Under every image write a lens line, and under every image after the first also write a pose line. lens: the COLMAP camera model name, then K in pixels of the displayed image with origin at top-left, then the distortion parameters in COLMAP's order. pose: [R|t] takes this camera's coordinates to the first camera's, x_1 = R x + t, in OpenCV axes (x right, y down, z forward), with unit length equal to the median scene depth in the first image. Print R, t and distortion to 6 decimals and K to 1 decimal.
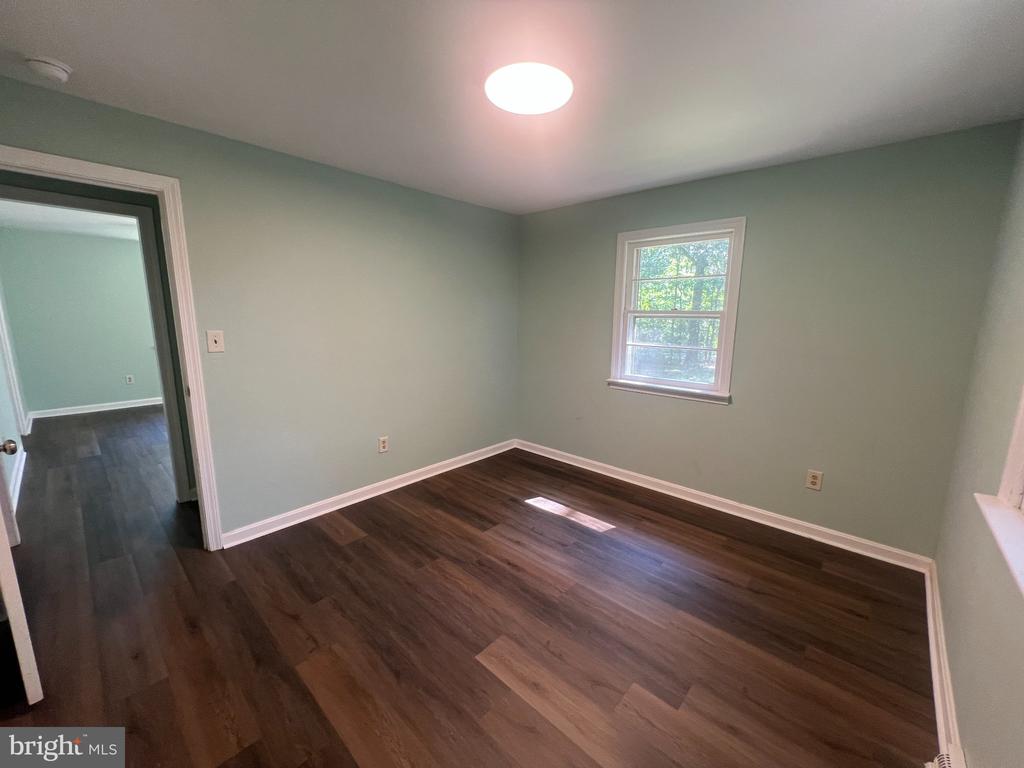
lens RADIAL K [[409.1, 0, 513.1], [0, 409.1, 384.1], [0, 0, 1]] dist [0.000399, 0.000562]
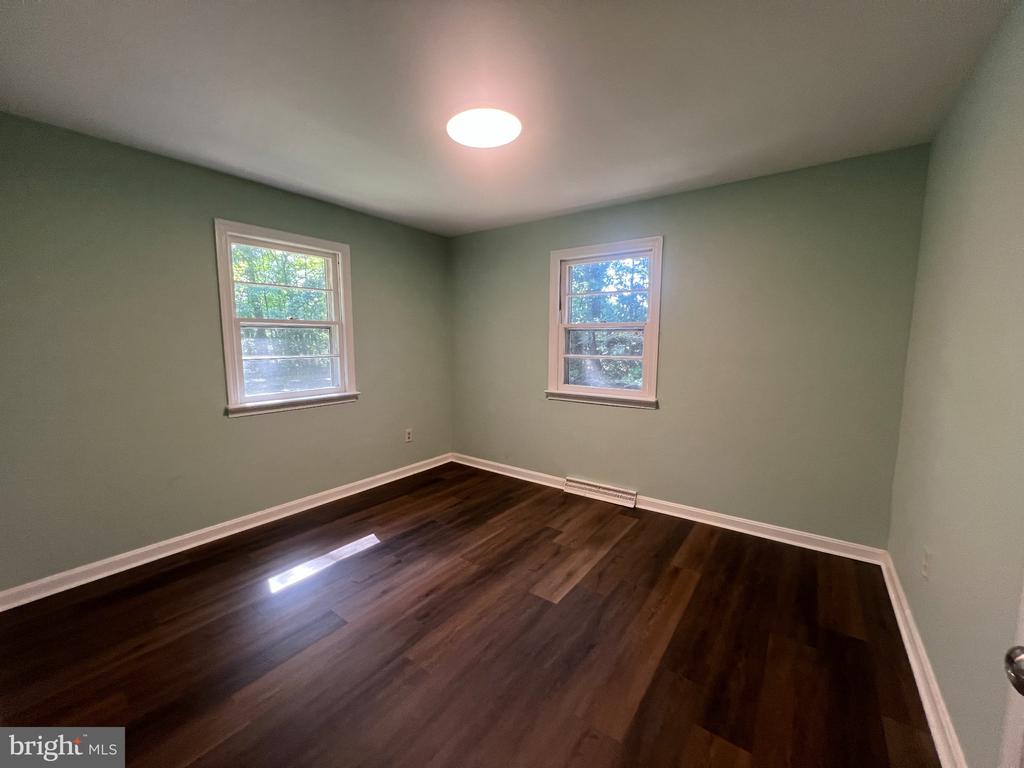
lens RADIAL K [[409.1, 0, 513.1], [0, 409.1, 384.1], [0, 0, 1]] dist [0.000399, 0.000562]
pose [[-0.109621, -0.122427, 0.986405, -0.832011], [0.164670, 0.976436, 0.139489, -0.105383], [-0.980238, 0.177722, -0.086878, 0.782714]]
